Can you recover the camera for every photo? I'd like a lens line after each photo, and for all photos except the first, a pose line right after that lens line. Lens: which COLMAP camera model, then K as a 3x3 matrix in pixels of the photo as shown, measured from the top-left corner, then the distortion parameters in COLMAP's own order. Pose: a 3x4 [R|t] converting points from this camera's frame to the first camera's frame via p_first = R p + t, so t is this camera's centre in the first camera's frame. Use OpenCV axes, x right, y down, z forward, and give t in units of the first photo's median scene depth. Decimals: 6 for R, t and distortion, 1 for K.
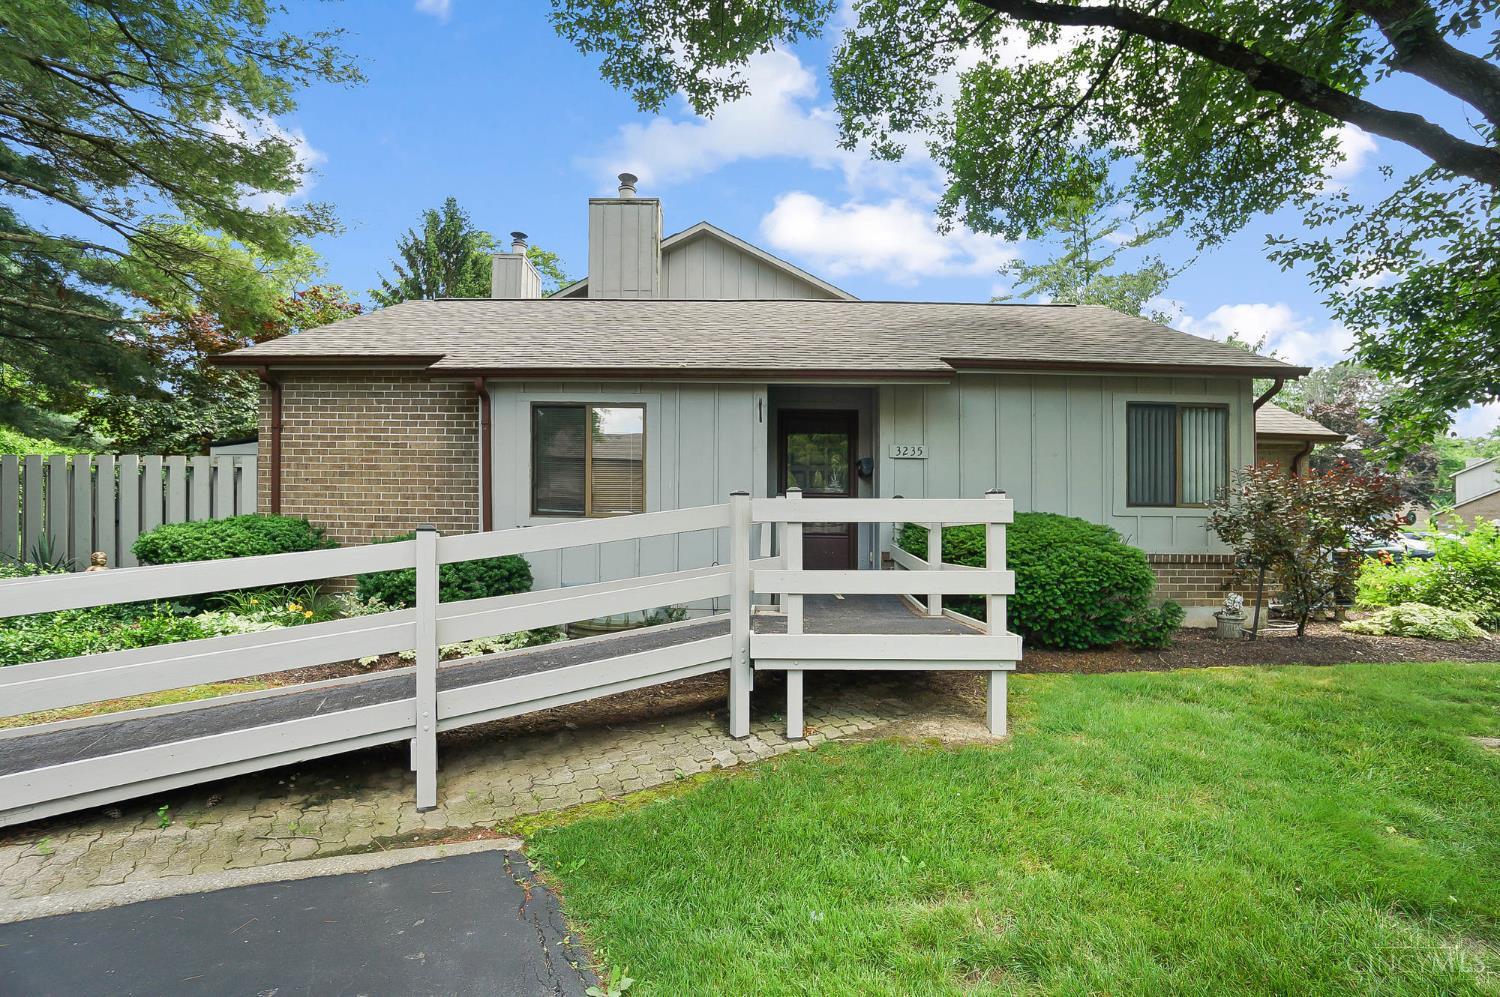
lens RADIAL K [[648.6, 0, 750.0], [0, 648.6, 498.5], [0, 0, 1]] dist [-0.026214, 0.000218]
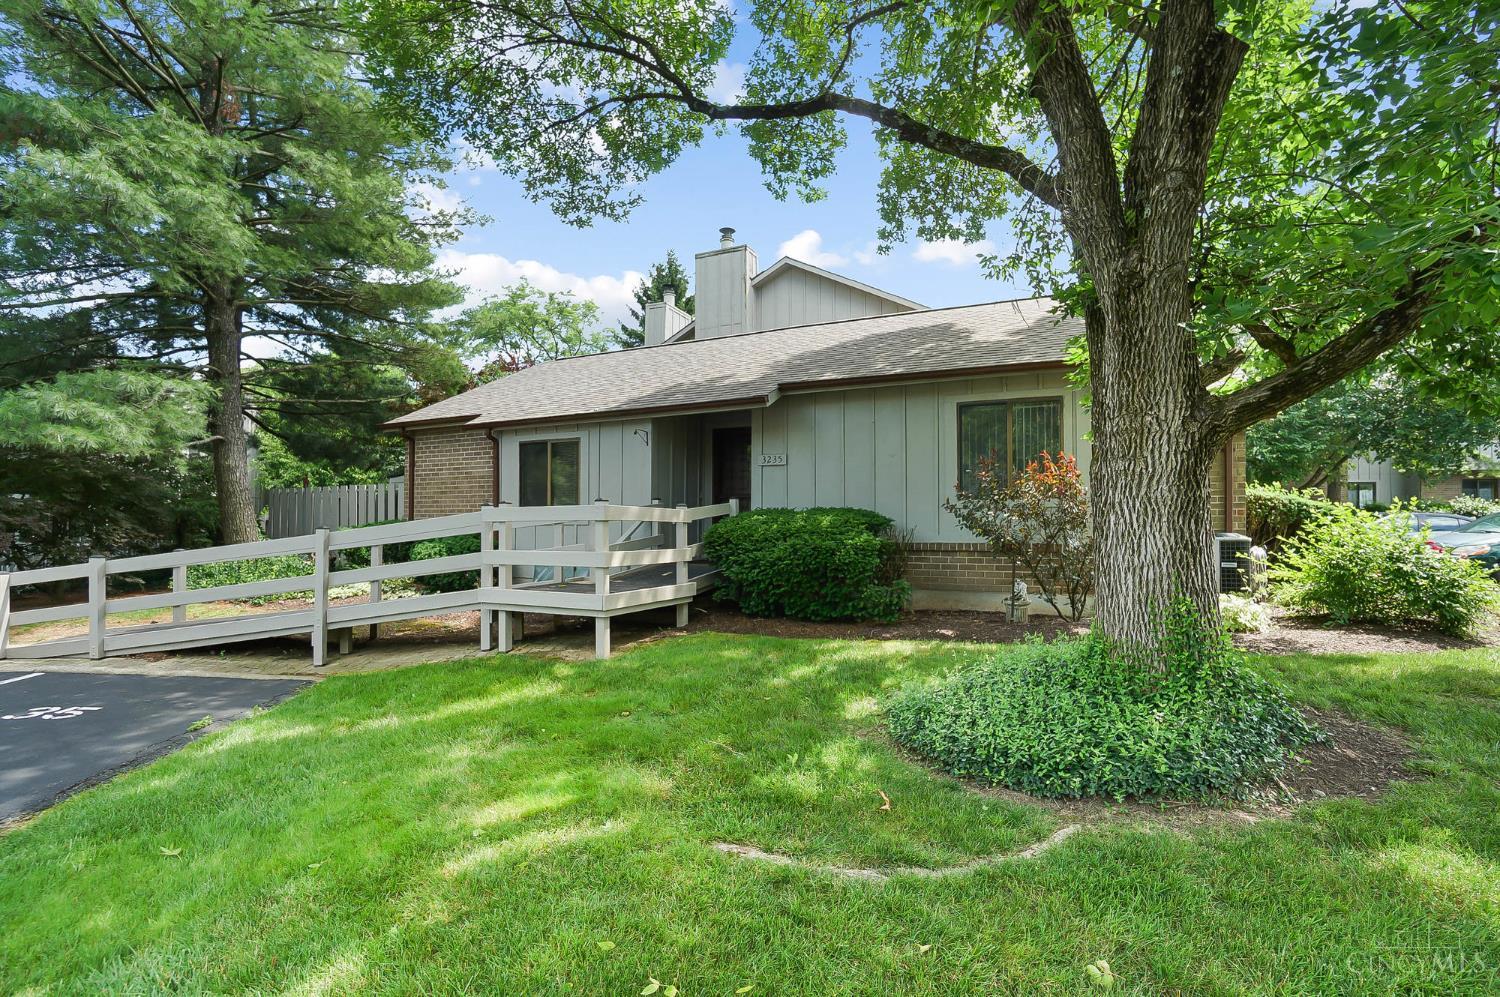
lens RADIAL K [[635.3, 0, 750.0], [0, 635.3, 498.5], [0, 0, 1]] dist [0.001818, -0.004413]
pose [[0.905013, -0.024359, -0.424686, 0.775141], [0.028025, 0.999604, 0.002387, -0.002351], [0.424460, -0.014062, 0.905337, -0.132827]]
